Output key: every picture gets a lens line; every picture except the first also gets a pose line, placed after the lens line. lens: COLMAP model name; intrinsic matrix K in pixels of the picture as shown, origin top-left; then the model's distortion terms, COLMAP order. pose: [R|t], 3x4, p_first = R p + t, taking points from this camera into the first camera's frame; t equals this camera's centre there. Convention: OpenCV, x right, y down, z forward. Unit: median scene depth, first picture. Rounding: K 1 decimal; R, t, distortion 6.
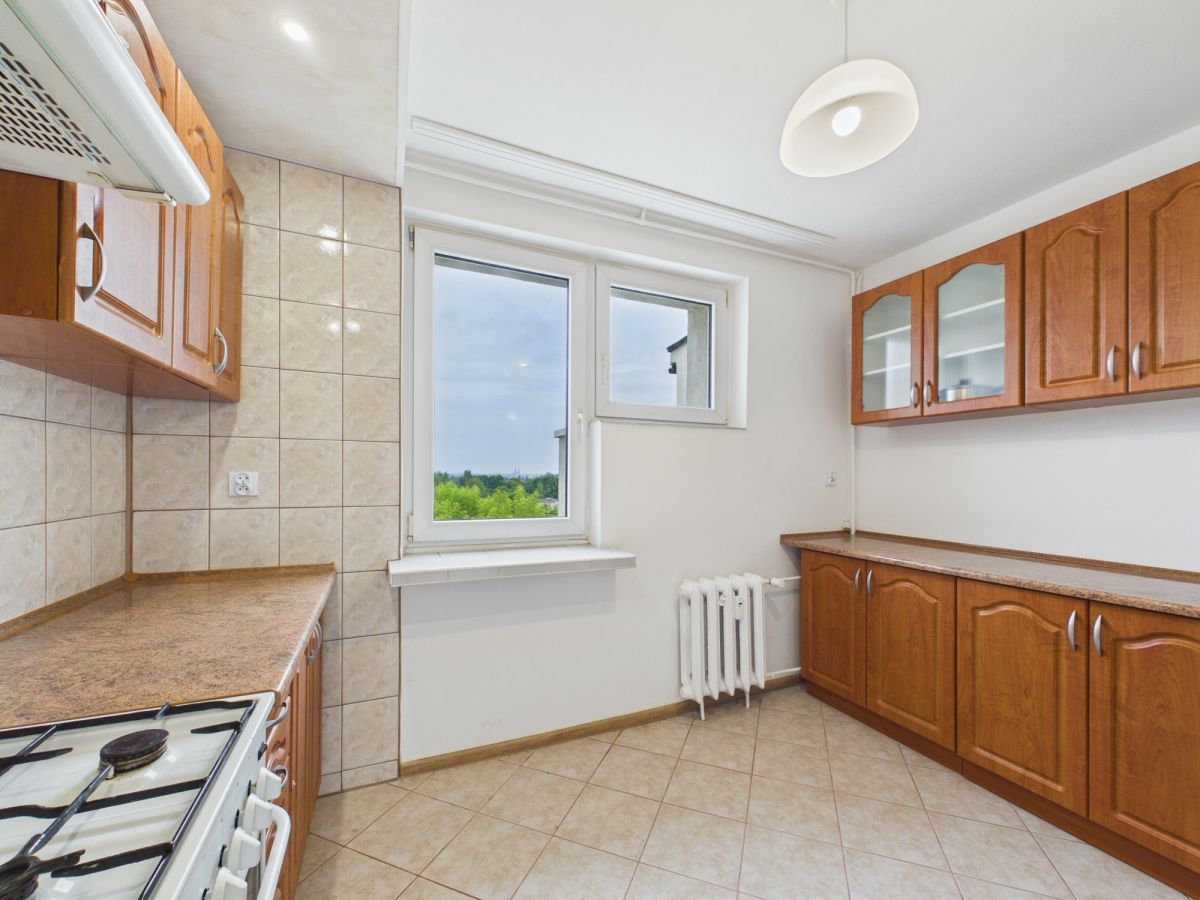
lens RADIAL K [[486.4, 0, 600.4], [0, 486.4, 483.5], [0, 0, 1]] dist [-0.000844, -0.000025]
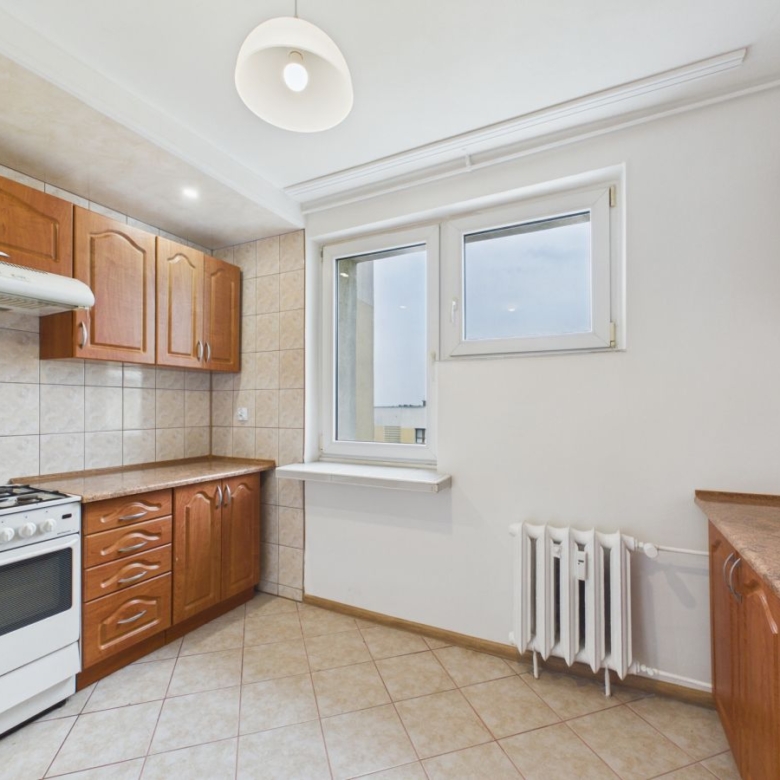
lens RADIAL K [[420.1, 0, 388.4], [0, 420.1, 410.5], [0, 0, 1]] dist [-0.001118, 0.000687]
pose [[0.624212, -0.002909, -0.781250, 0.666905], [-0.010354, 0.999874, -0.011996, 0.000184], [0.781187, 0.015577, 0.624103, 0.293541]]
